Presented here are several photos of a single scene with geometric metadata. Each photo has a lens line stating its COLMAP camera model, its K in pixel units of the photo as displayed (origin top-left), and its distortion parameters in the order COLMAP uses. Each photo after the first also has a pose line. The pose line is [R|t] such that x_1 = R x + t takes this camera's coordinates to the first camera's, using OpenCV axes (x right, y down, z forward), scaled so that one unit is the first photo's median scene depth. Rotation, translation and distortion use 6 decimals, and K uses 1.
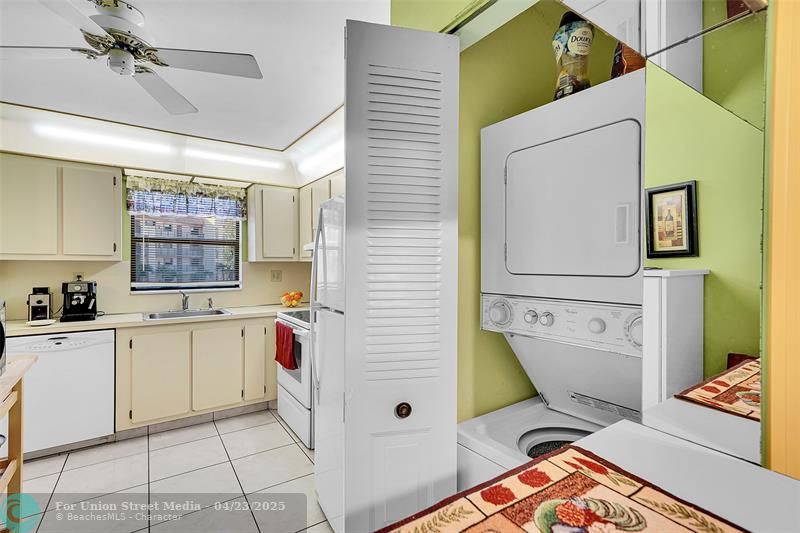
lens RADIAL K [[377.4, 0, 399.4], [0, 377.4, 266.6], [0, 0, 1]] dist [0.019441, 0.001223]
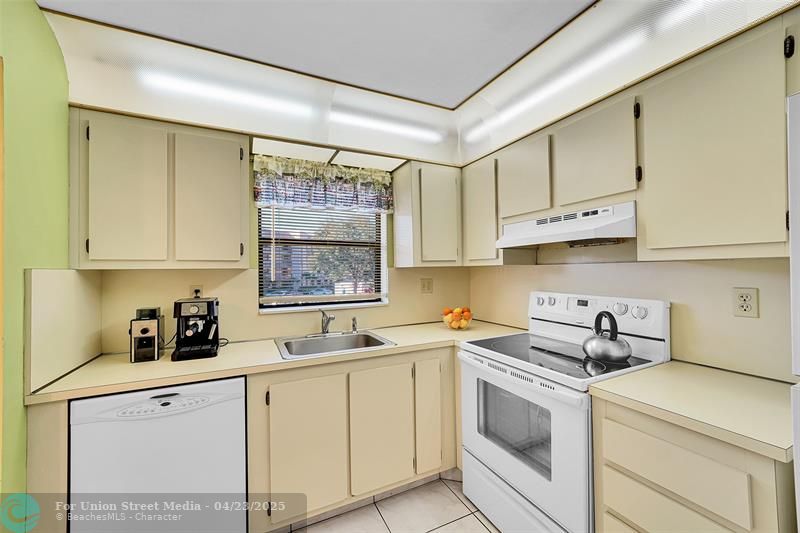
lens RADIAL K [[316.1, 0, 401.4], [0, 316.1, 266.3], [0, 0, 1]] dist [-0.004022, -0.000172]
pose [[0.990367, -0.019530, -0.137082, -0.345533], [0.016668, 0.999619, -0.021994, -0.001700], [0.137459, 0.019498, 0.990315, 0.429248]]
